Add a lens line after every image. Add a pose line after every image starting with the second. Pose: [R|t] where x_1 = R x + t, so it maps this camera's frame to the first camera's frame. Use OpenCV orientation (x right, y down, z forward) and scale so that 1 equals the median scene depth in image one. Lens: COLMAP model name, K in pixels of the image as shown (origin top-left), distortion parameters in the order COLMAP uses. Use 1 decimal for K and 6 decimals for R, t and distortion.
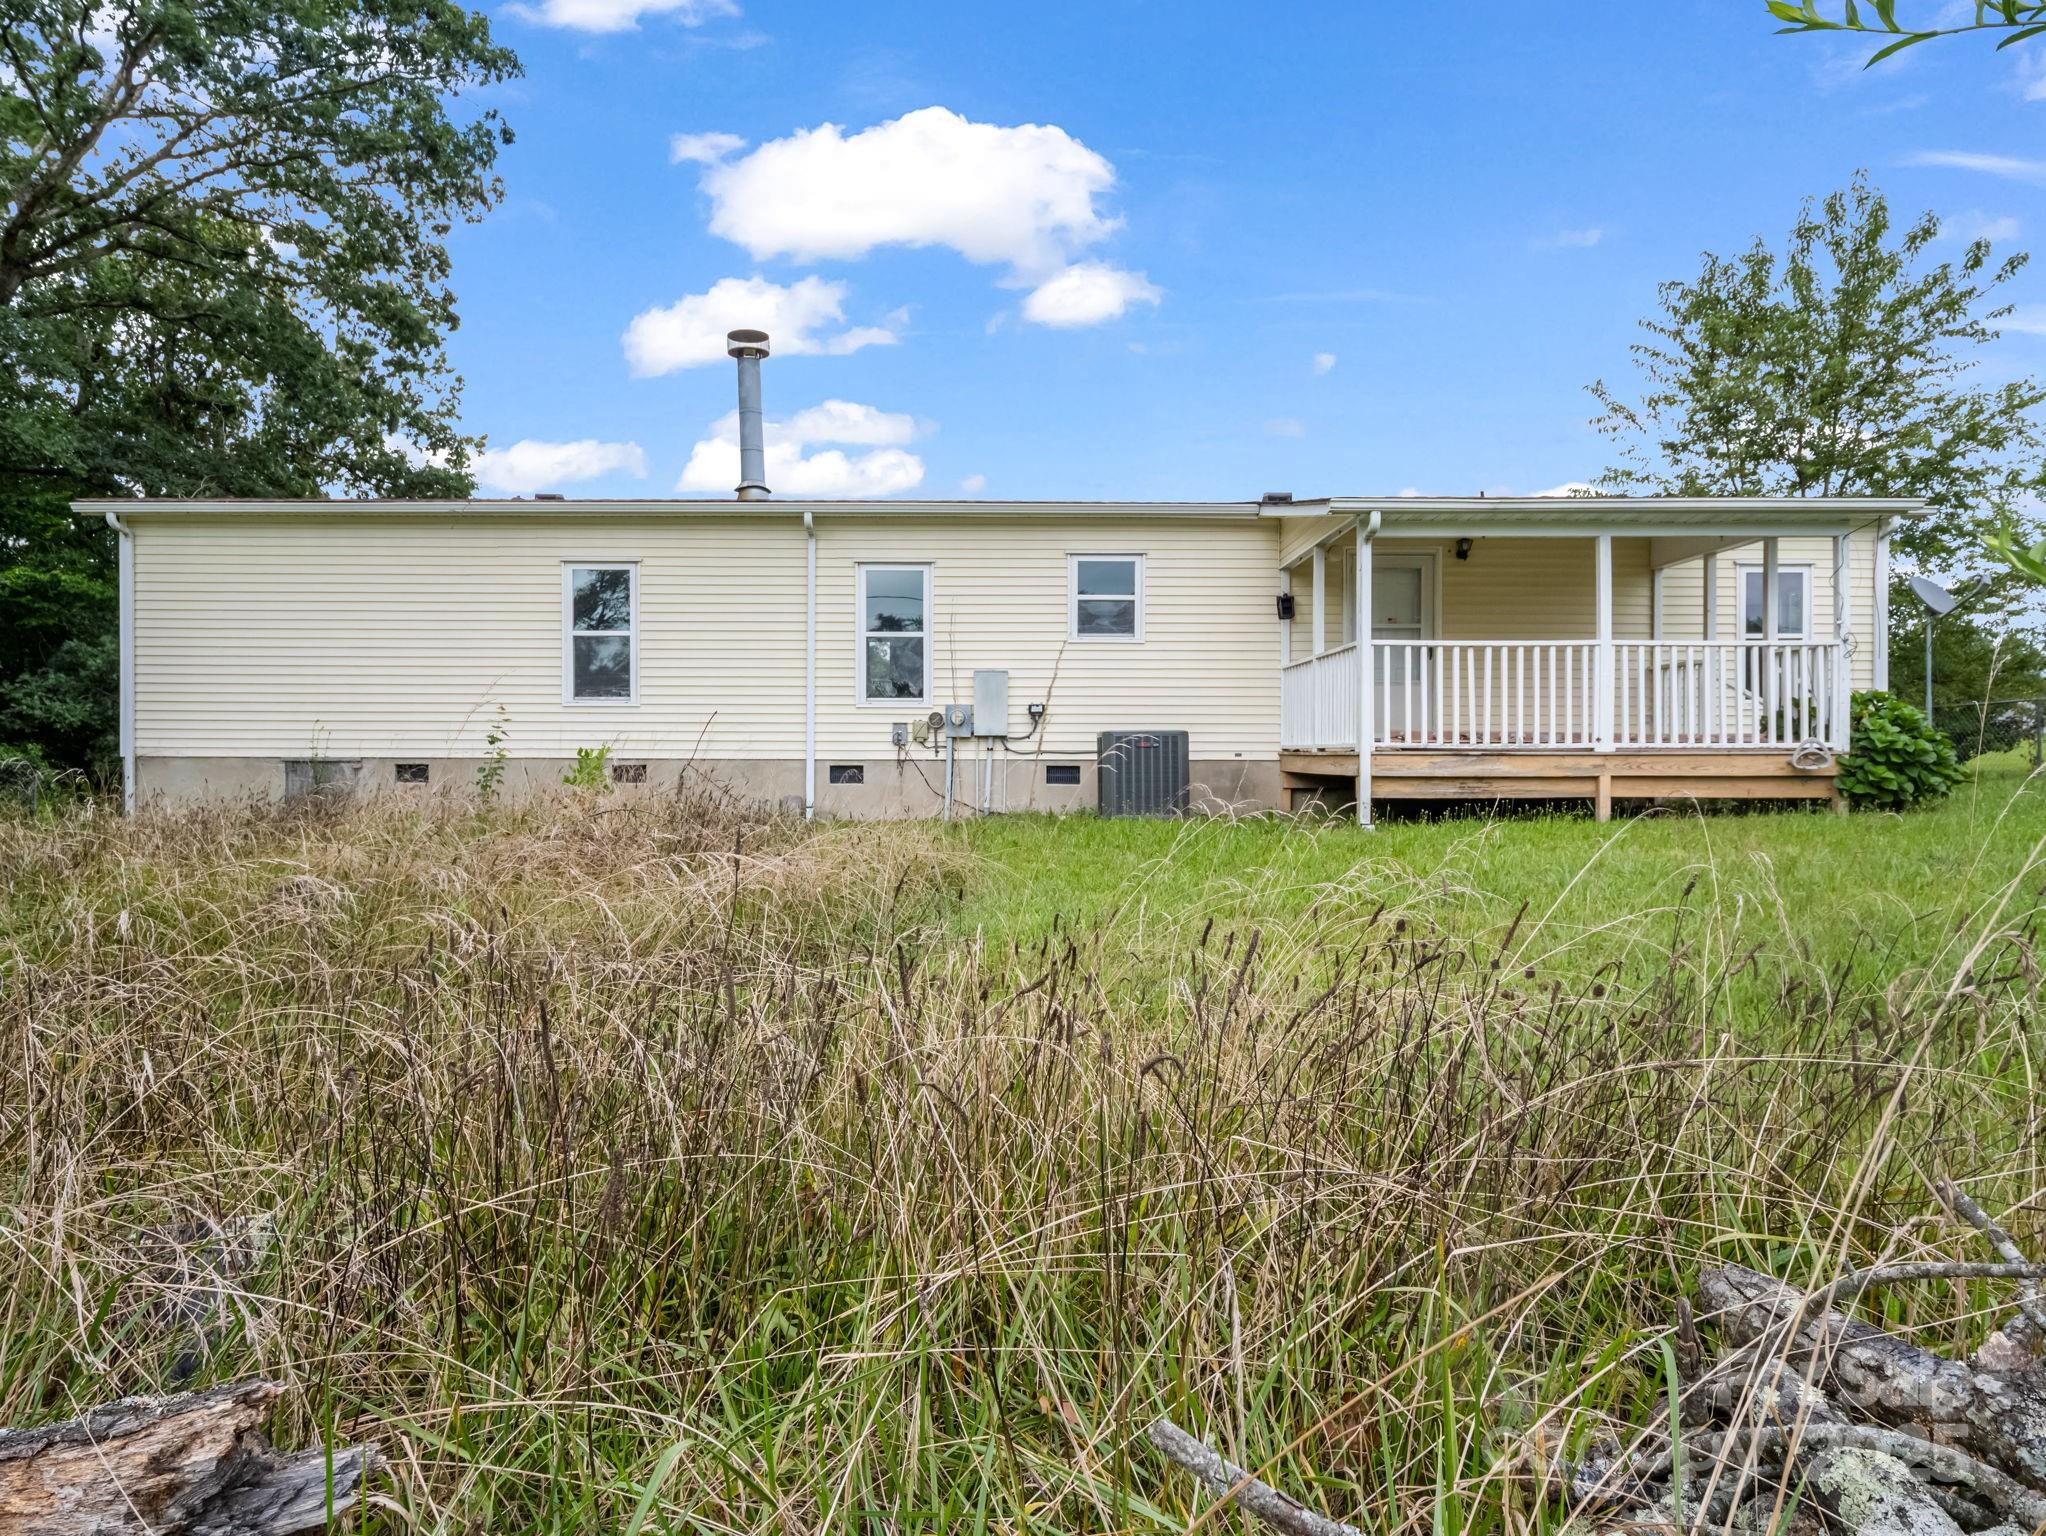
lens RADIAL K [[1062.6, 0, 1016.4], [0, 1062.6, 757.2], [0, 0, 1]] dist [0.003798, -0.012427]
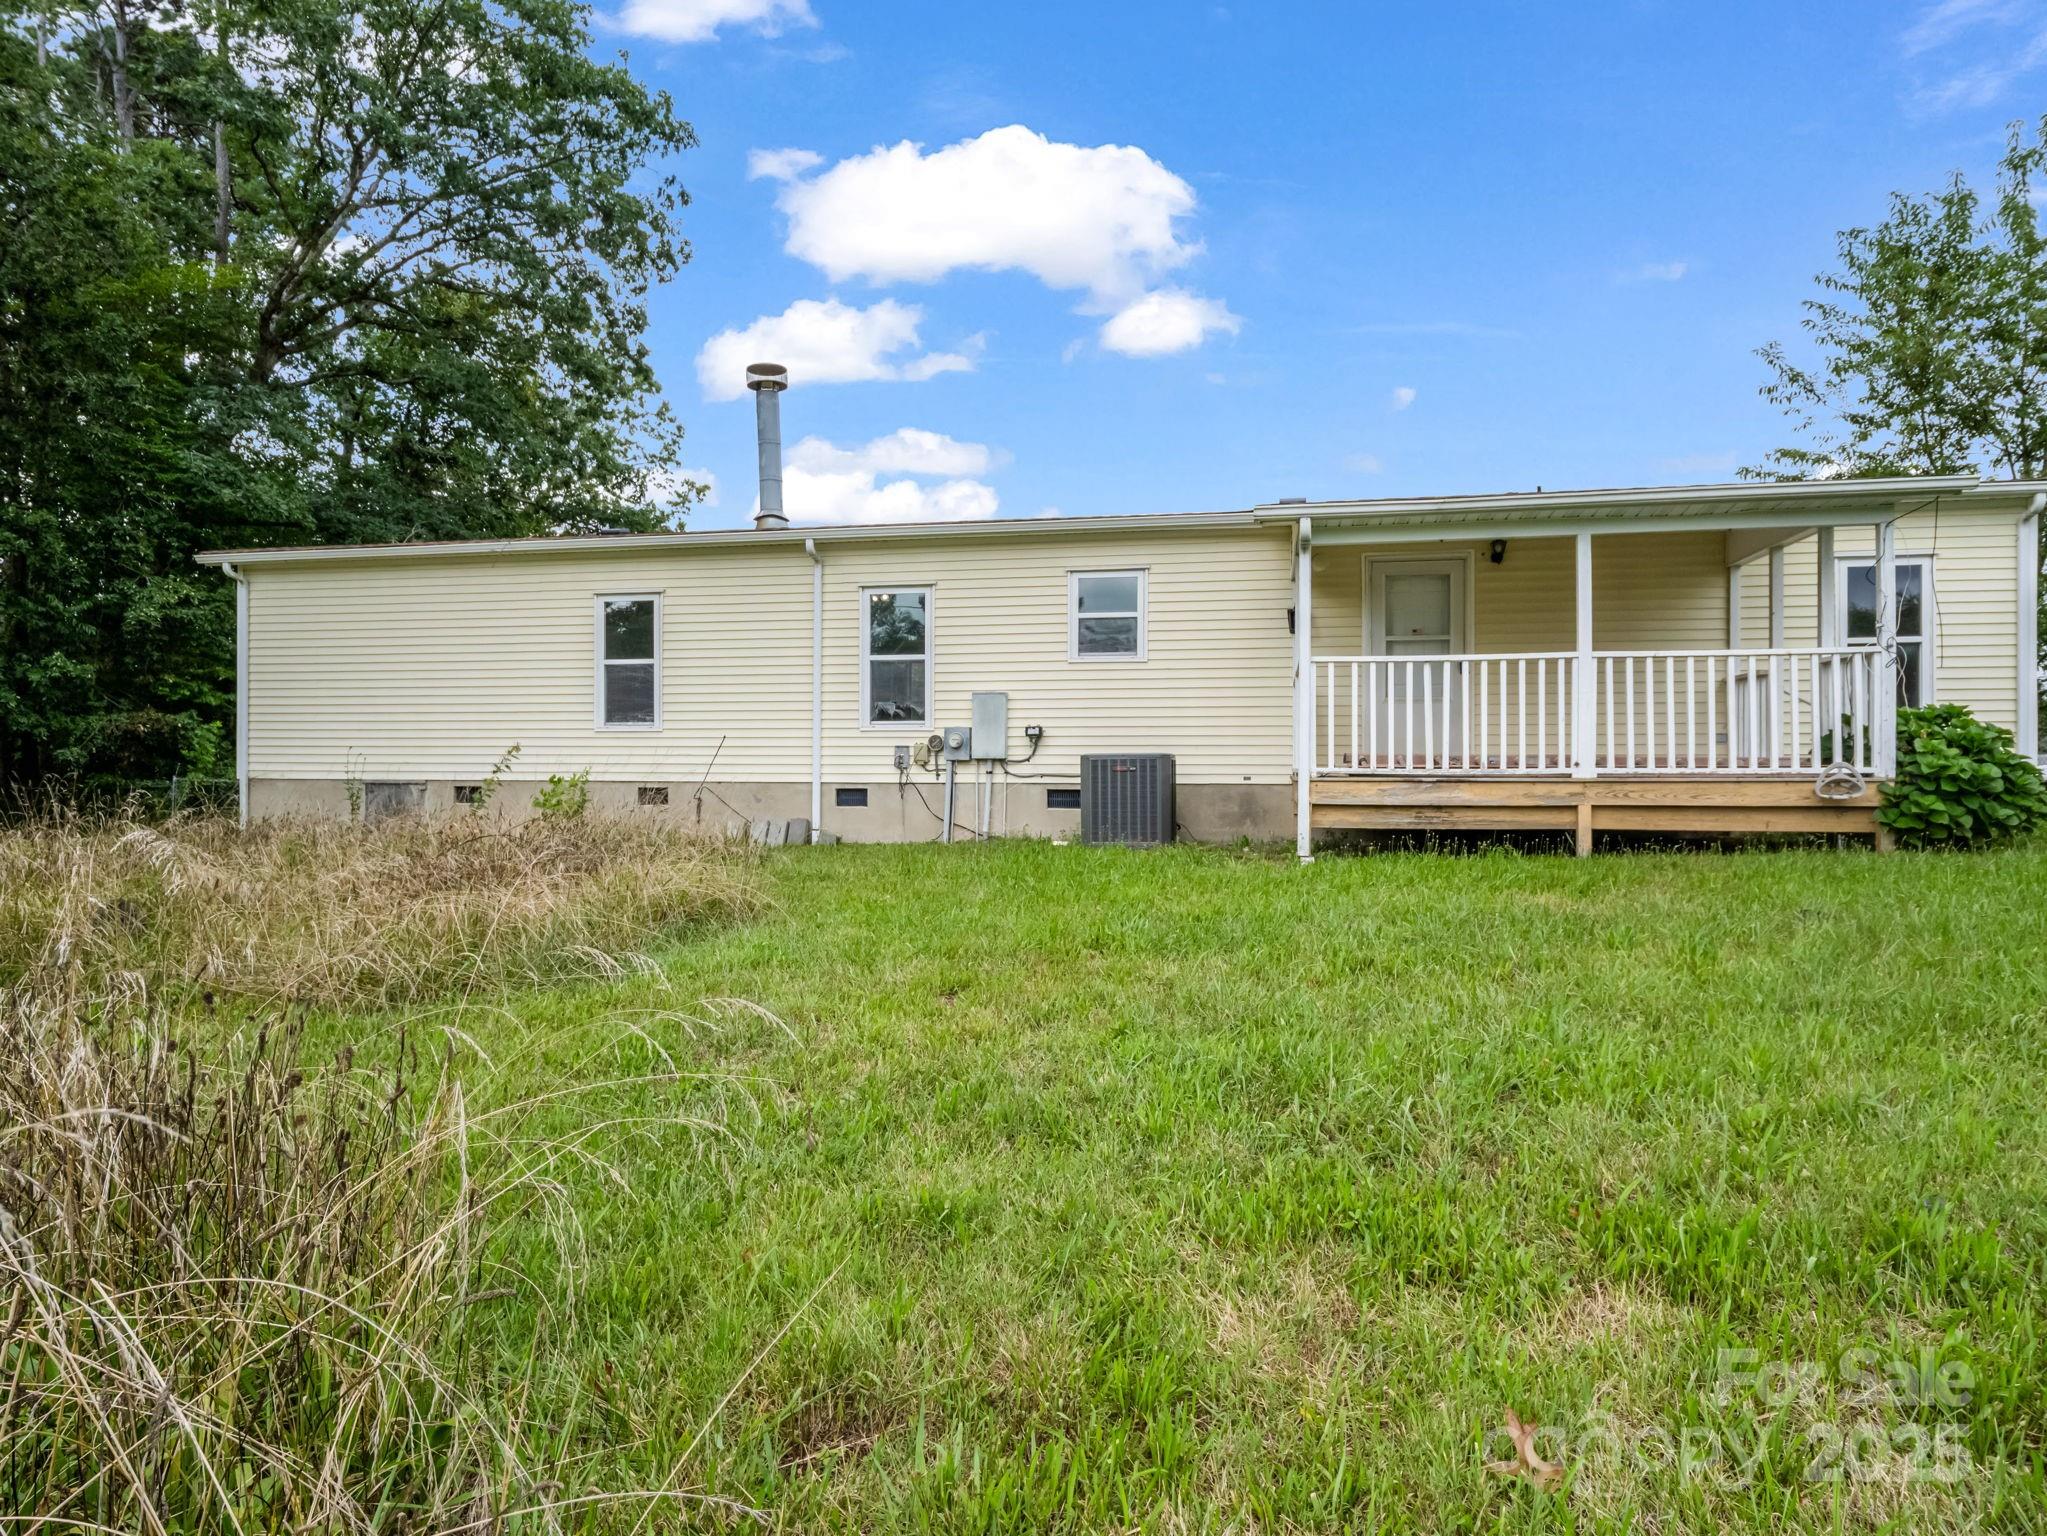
lens RADIAL K [[1064.6, 0, 1021.1], [0, 1064.6, 771.1], [0, 0, 1]] dist [-0.006476, -0.001010]
pose [[0.984435, -0.000174, -0.175748, 0.177179], [-0.000442, 0.999994, -0.003469, -0.005364], [0.175747, 0.003493, 0.984429, 0.035146]]
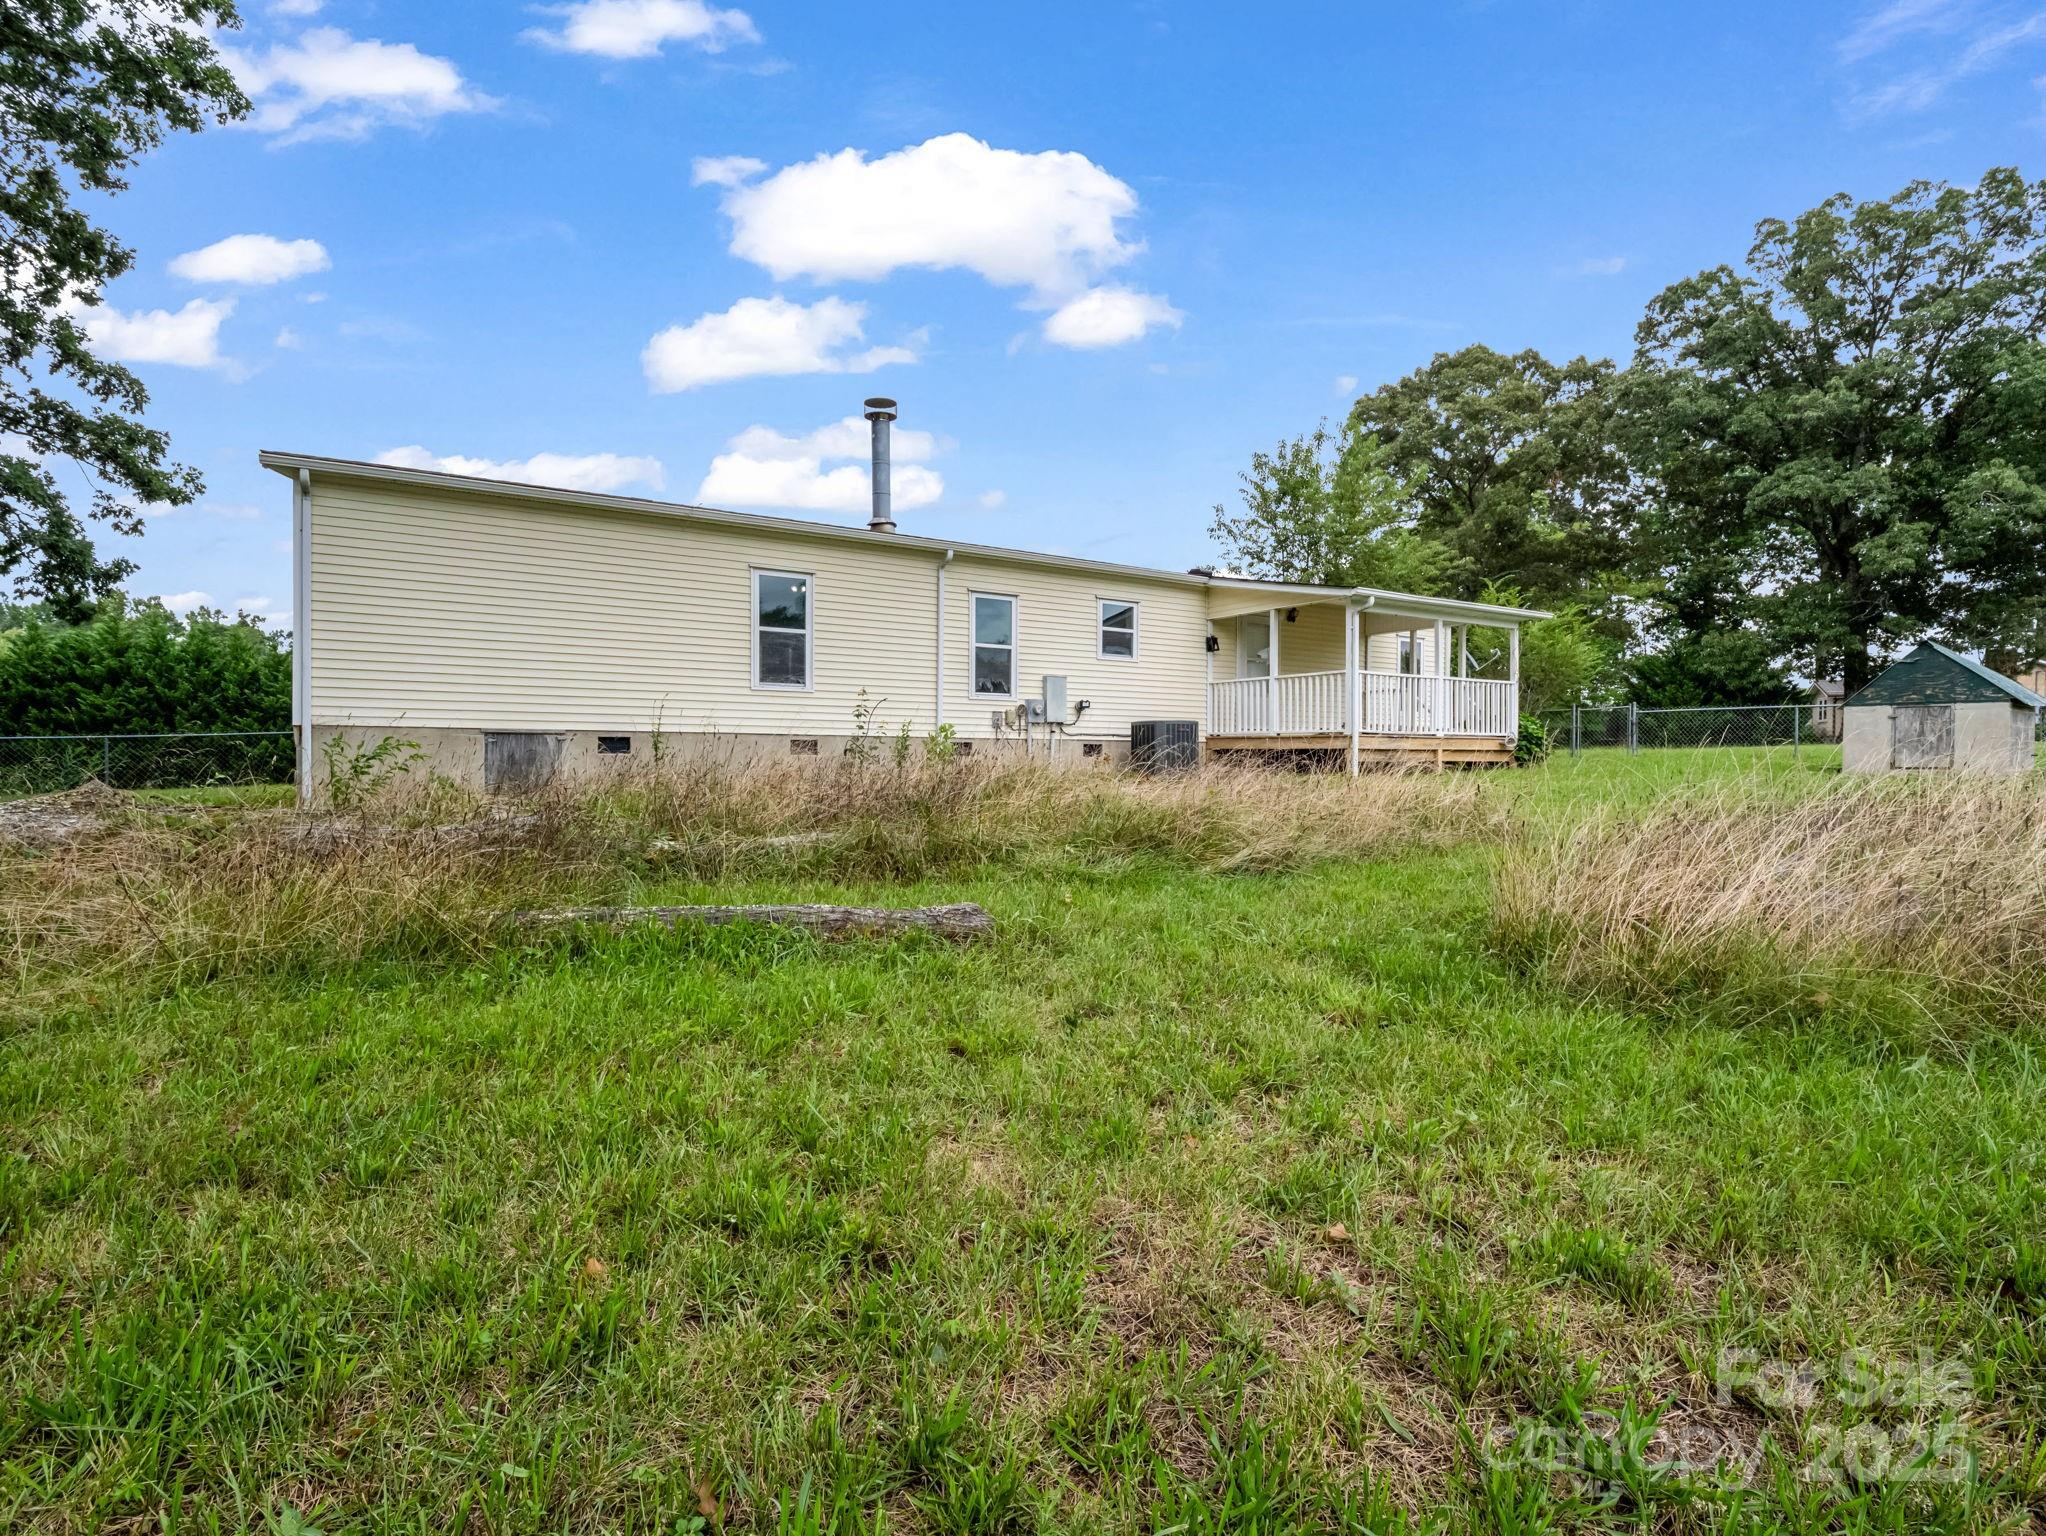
lens RADIAL K [[1062.6, 0, 1016.4], [0, 1062.6, 757.2], [0, 0, 1]] dist [0.003798, -0.012427]
pose [[0.839540, 0.003906, 0.543283, -0.825726], [-0.004840, 0.999988, 0.000289, 0.025421], [-0.543276, -0.002872, 0.839549, -0.149789]]
